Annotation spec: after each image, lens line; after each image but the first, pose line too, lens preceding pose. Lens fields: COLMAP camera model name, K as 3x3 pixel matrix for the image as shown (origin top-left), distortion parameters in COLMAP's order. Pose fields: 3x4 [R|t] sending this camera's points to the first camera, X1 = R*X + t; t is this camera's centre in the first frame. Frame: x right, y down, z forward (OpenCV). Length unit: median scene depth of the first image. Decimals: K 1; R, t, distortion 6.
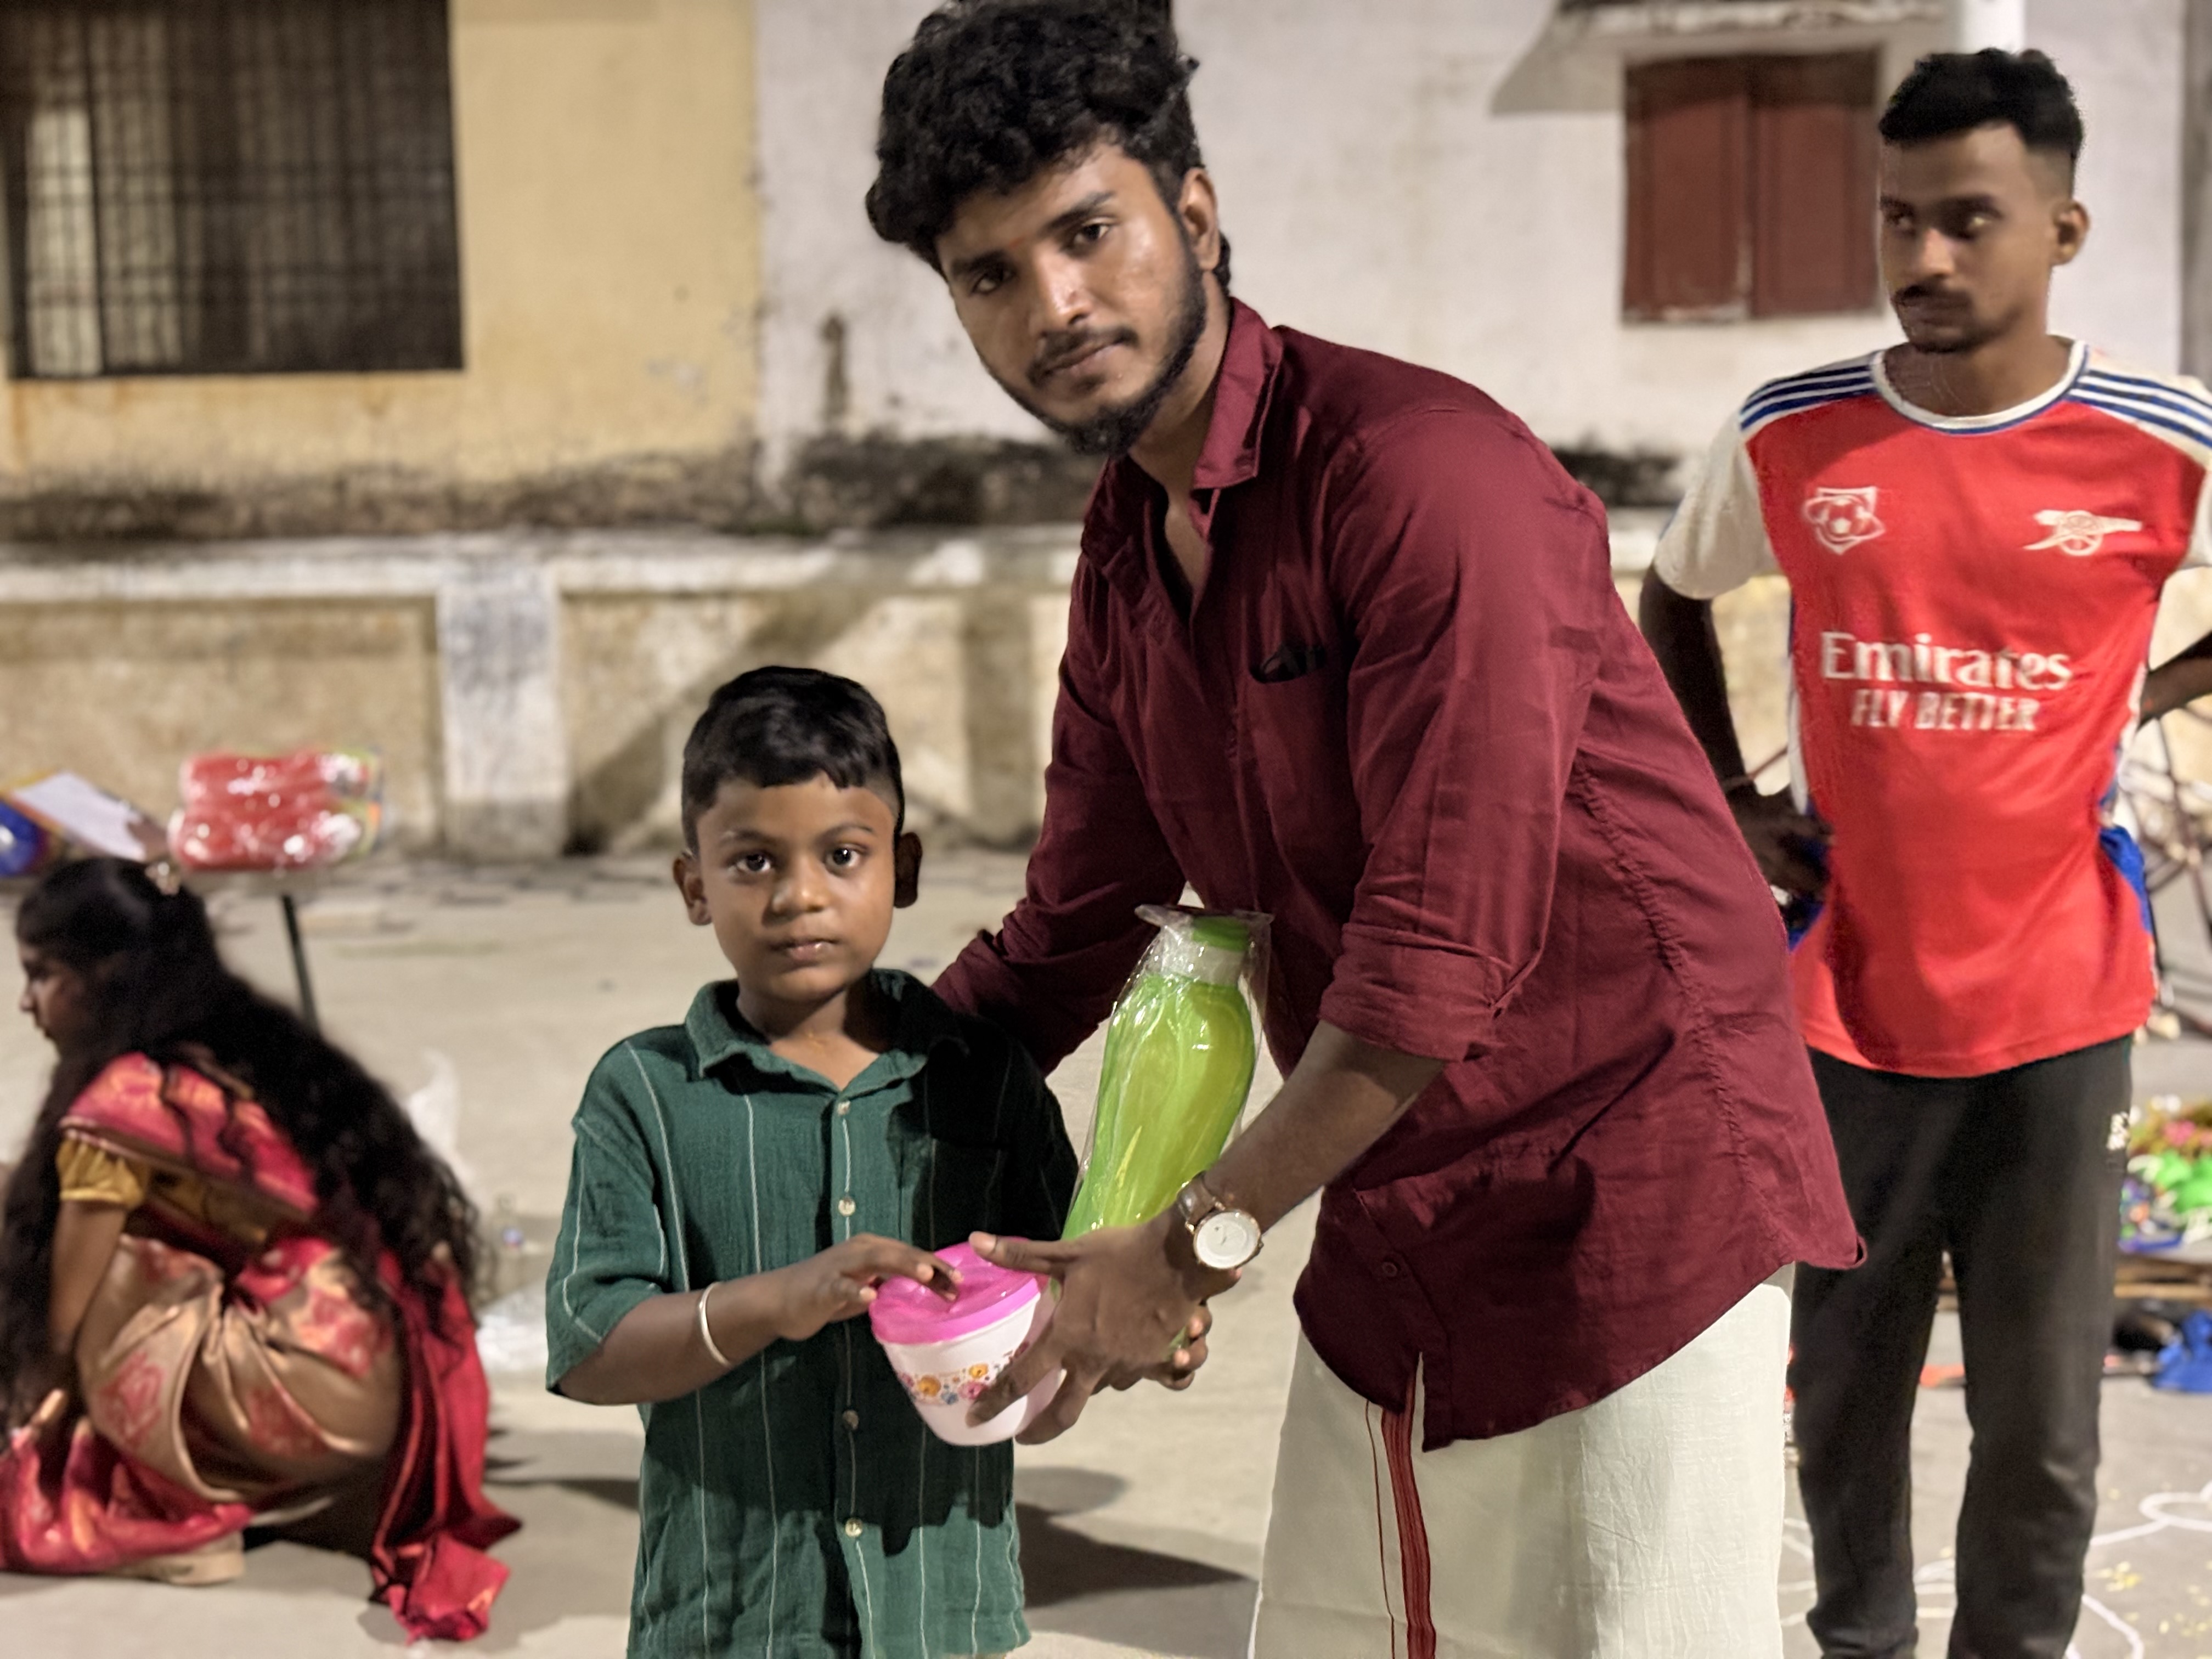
lens RADIAL K [[3368.5, 0, 1107.1], [0, 3368.5, 820.6], [0, 0, 1]] dist [0.232138, -0.908109]
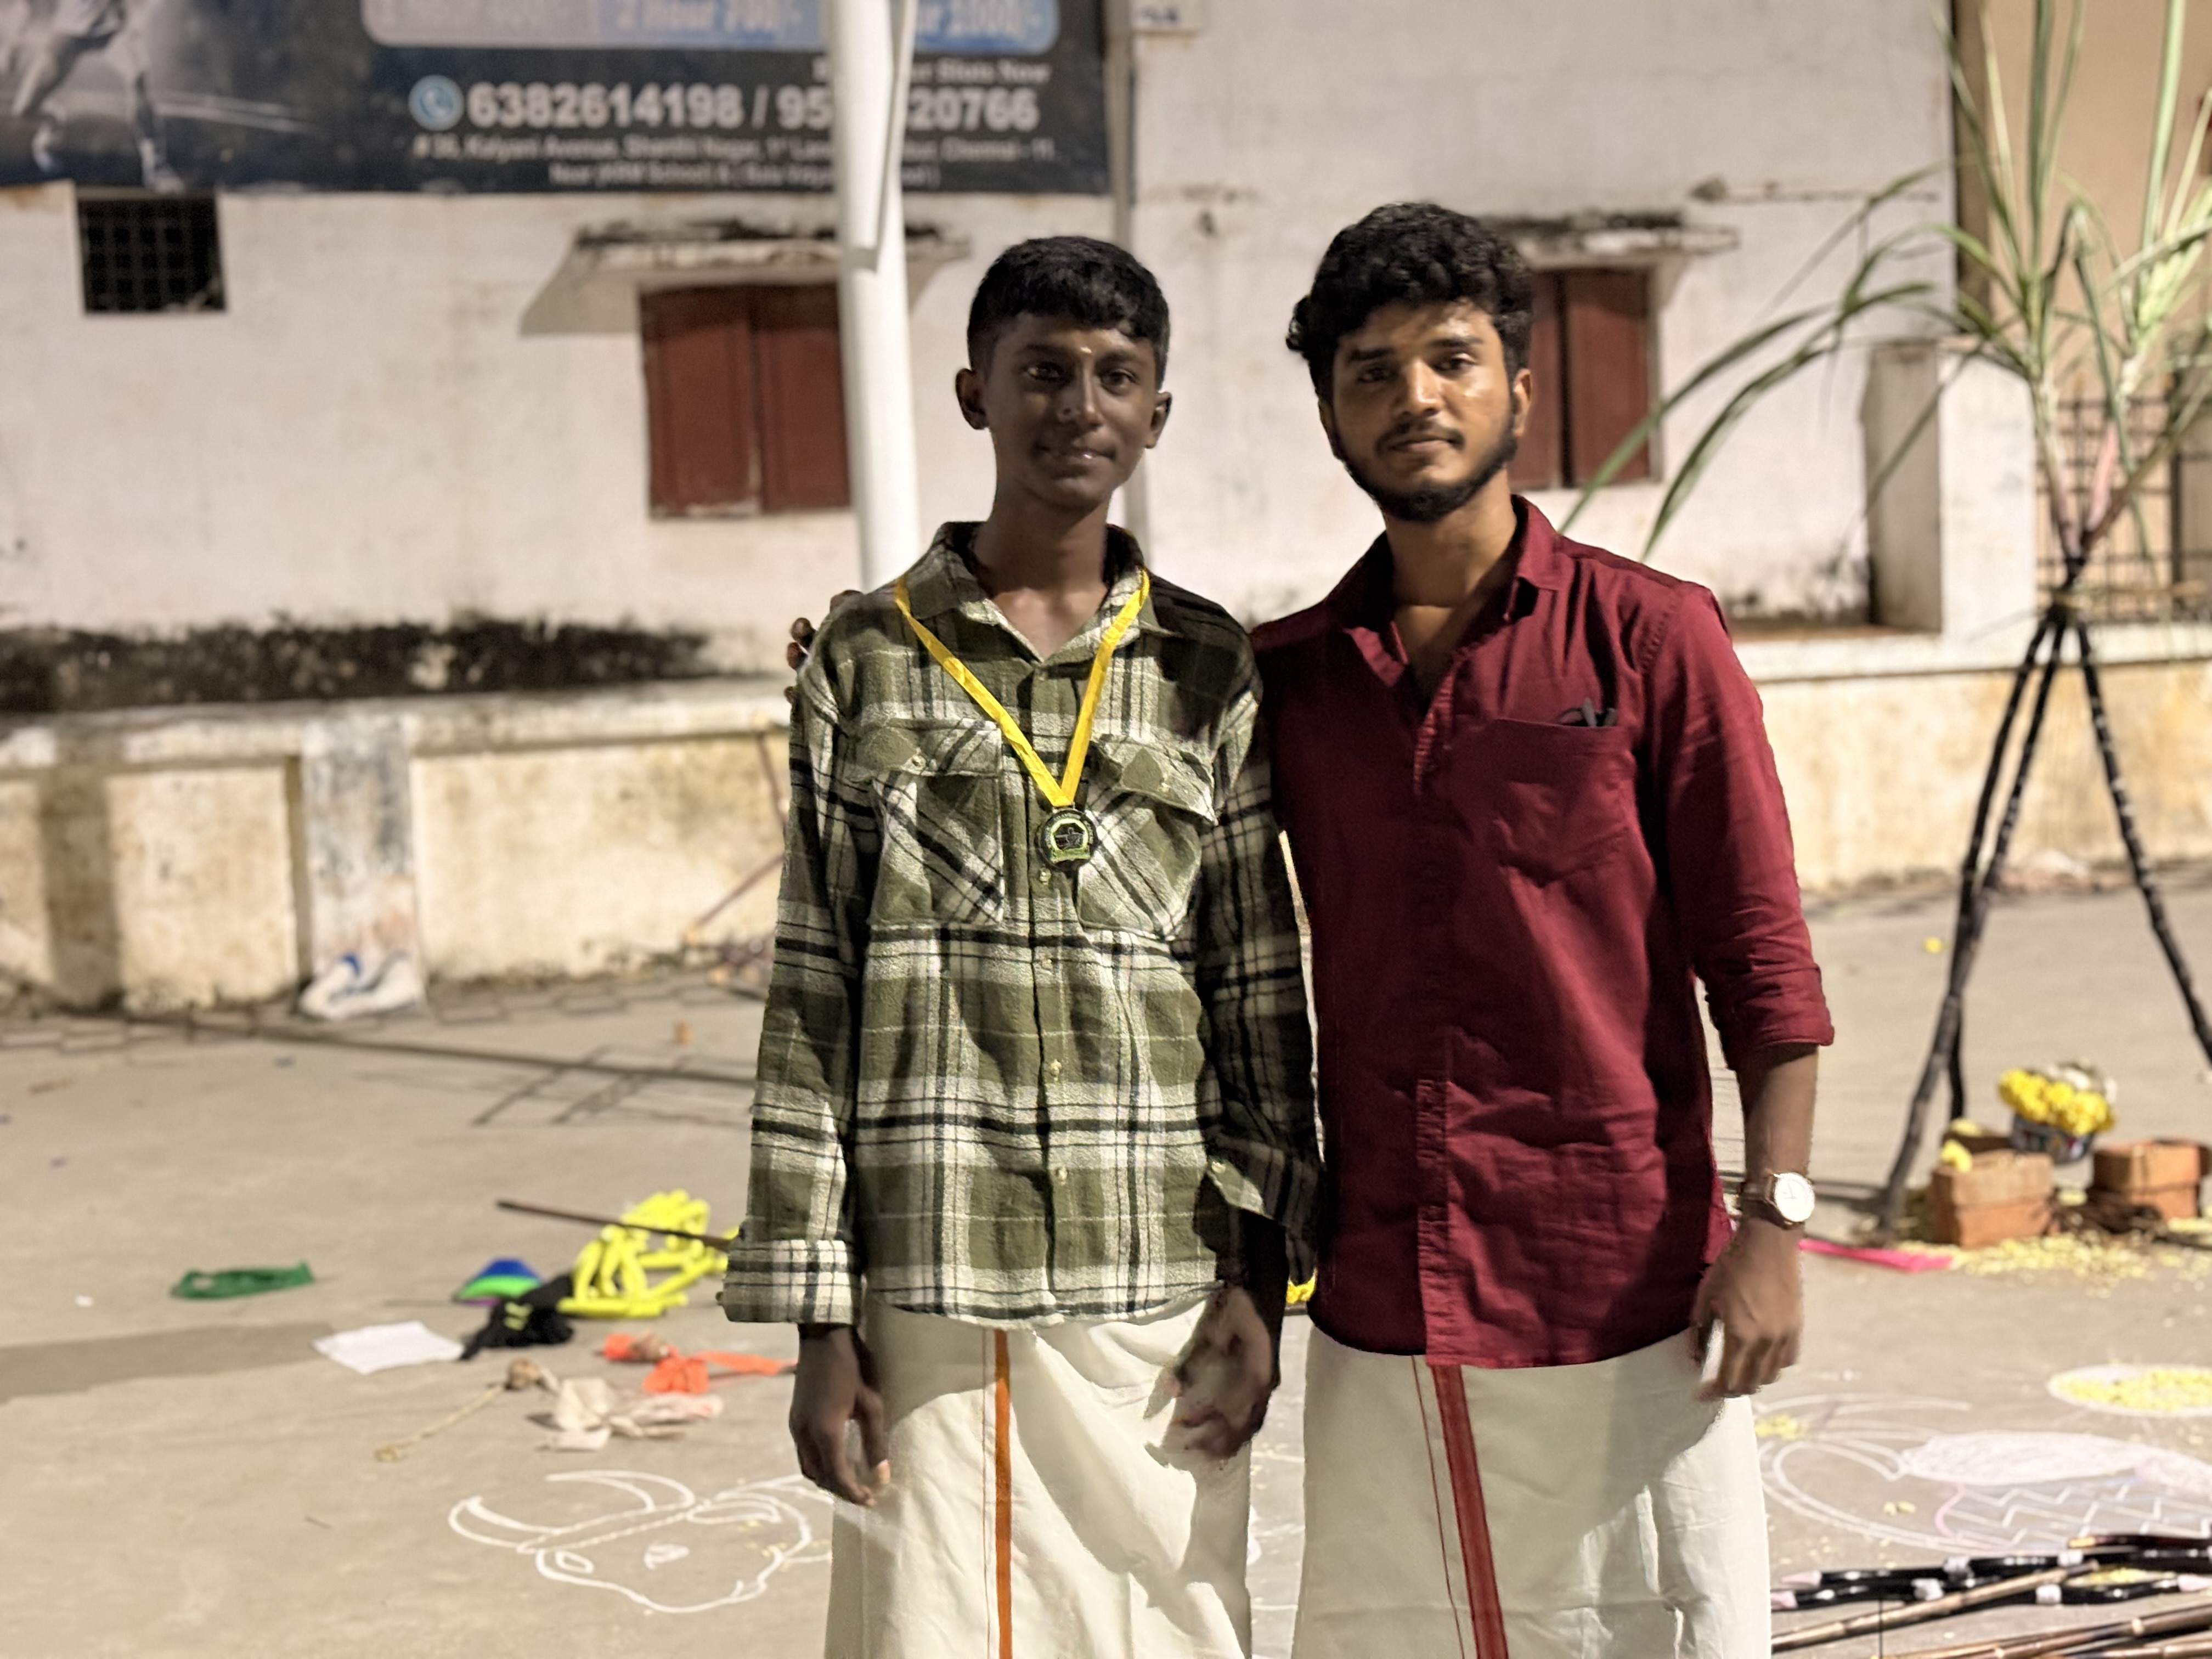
lens RADIAL K [[3360.1, 0, 1102.2], [0, 3360.1, 830.8], [0, 0, 1]] dist [0.246865, -0.983967]
pose [[0.970605, -0.039703, 0.237381, 0.026934], [0.049225, 0.998198, -0.034321, 0.003523], [-0.235590, 0.044997, 0.970810, -0.124456]]
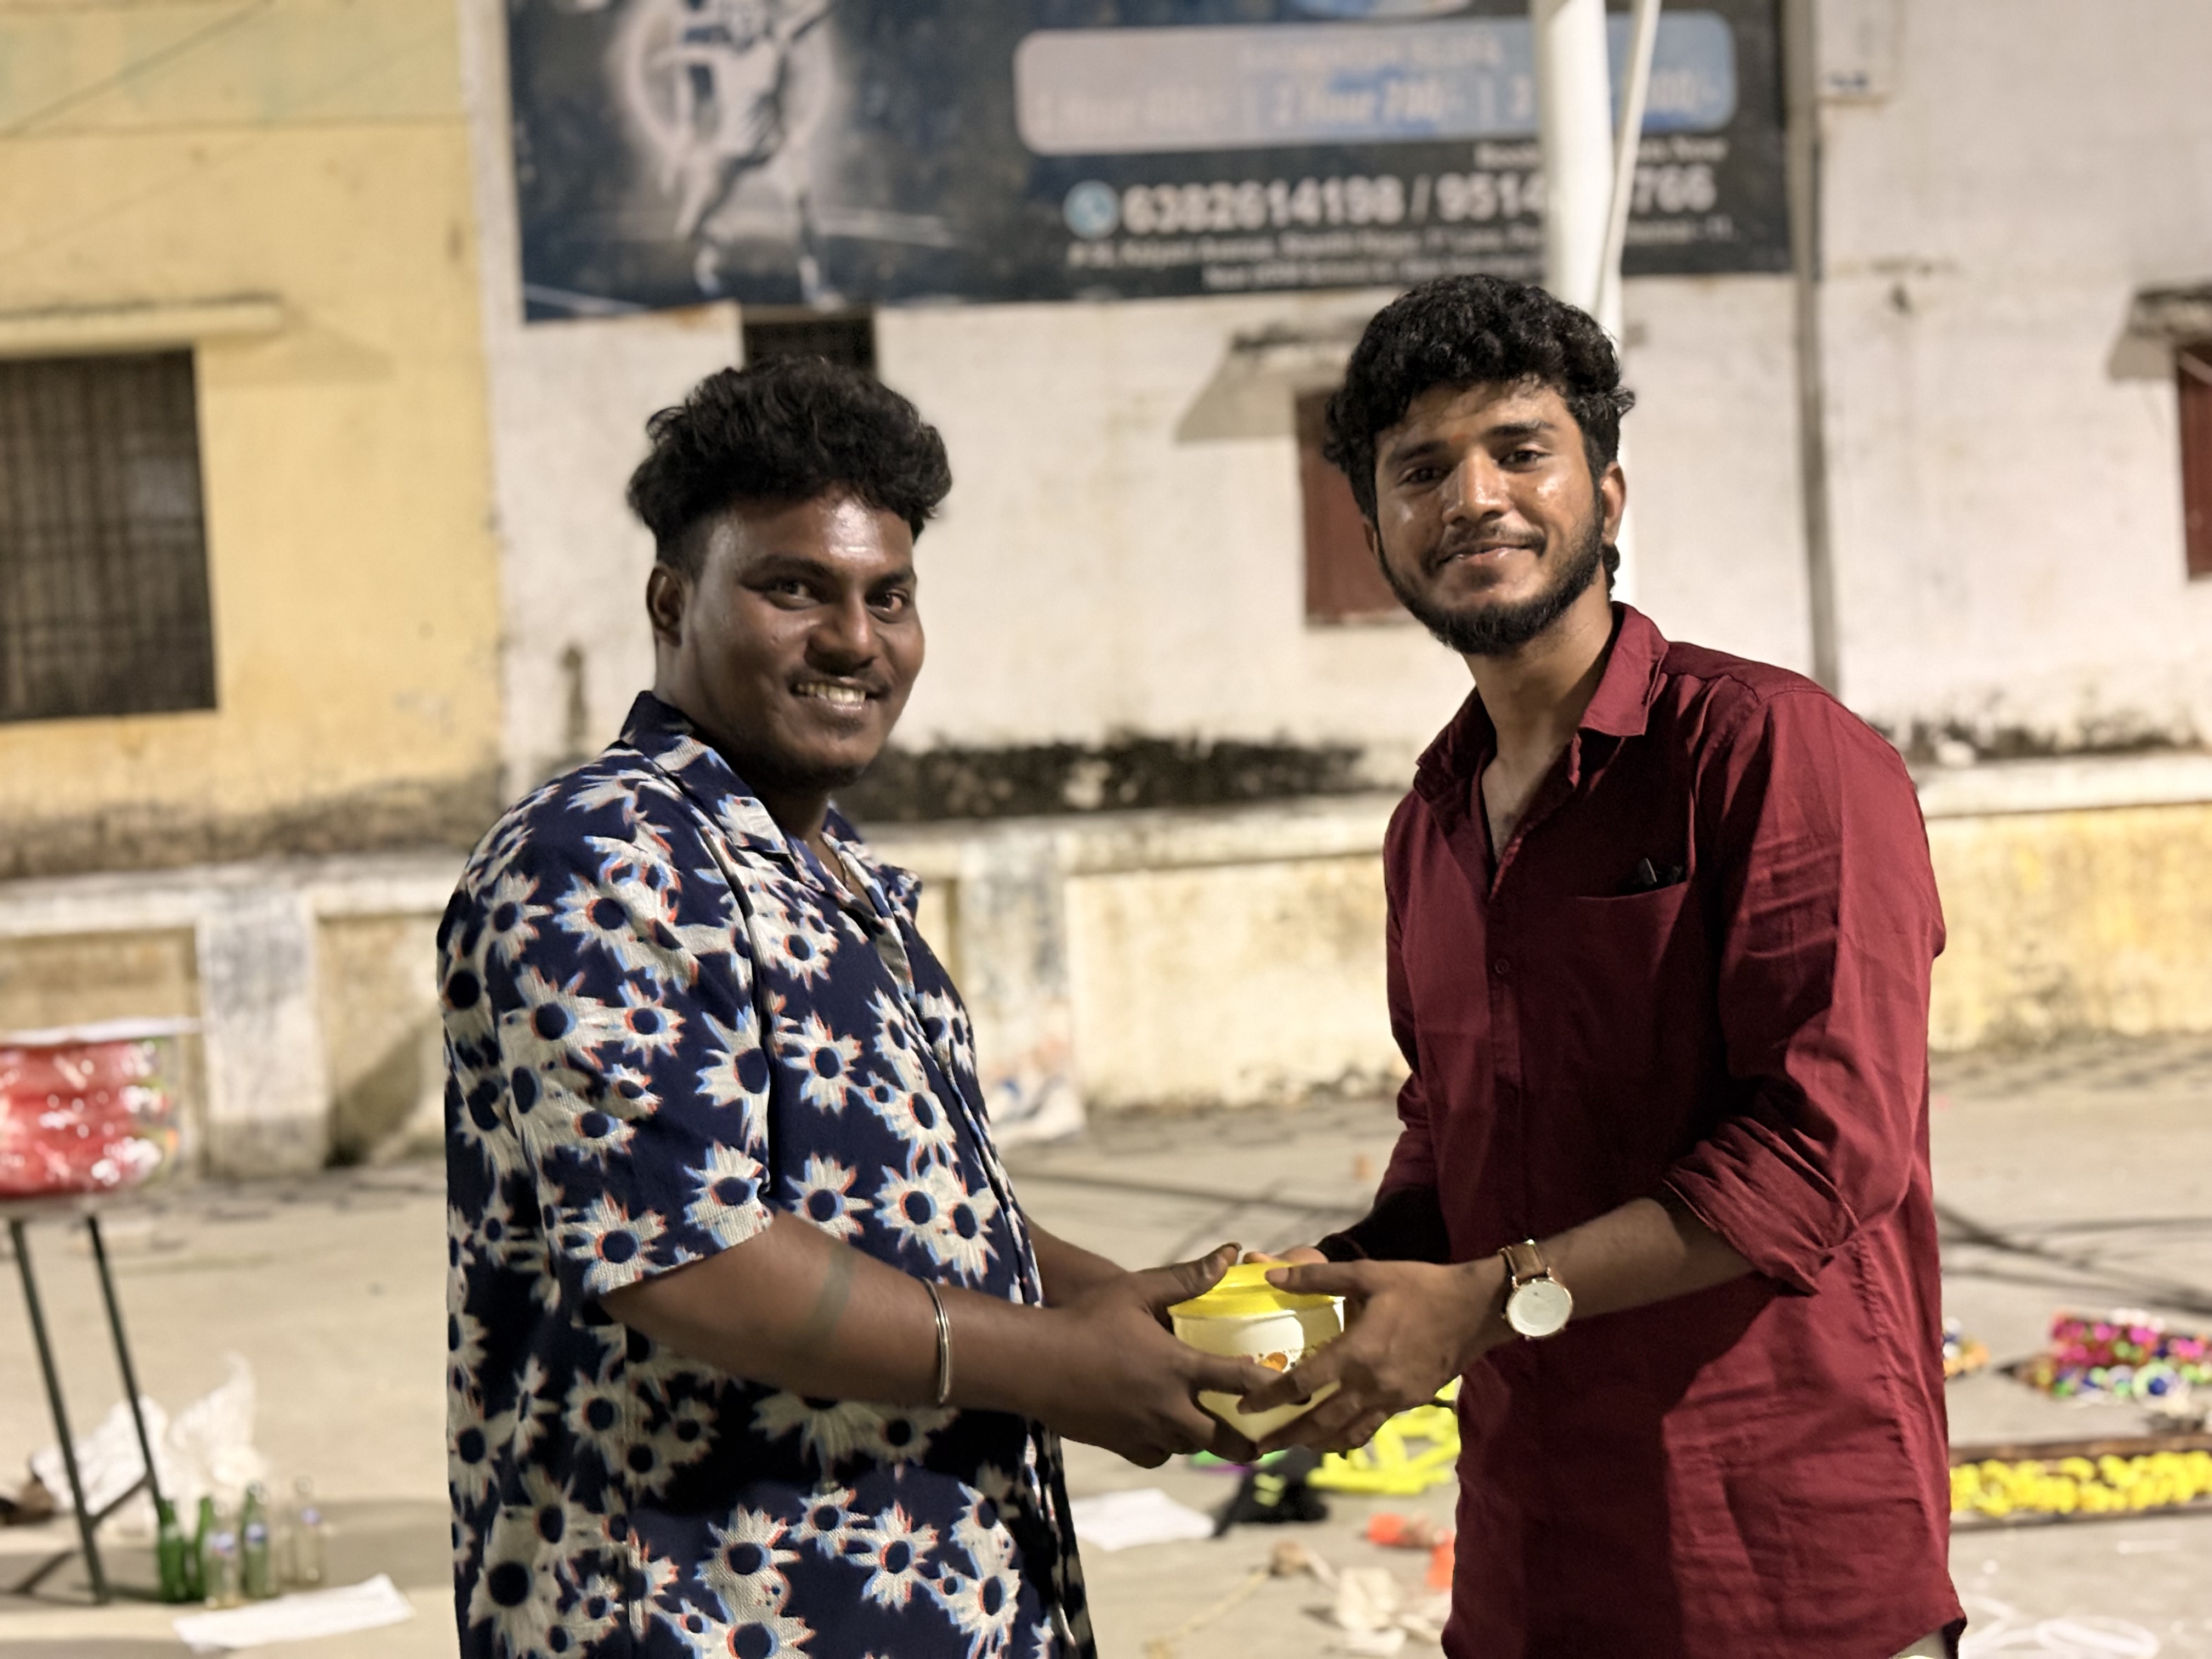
lens RADIAL K [[3362.5, 0, 1106.0], [0, 3362.5, 836.2], [0, 0, 1]] dist [0.245482, -0.986952]
pose [[0.996299, -0.040709, 0.075708, 0.003532], [0.046488, 0.996007, -0.076213, -0.000572], [-0.072303, 0.079450, 0.994213, -0.064400]]
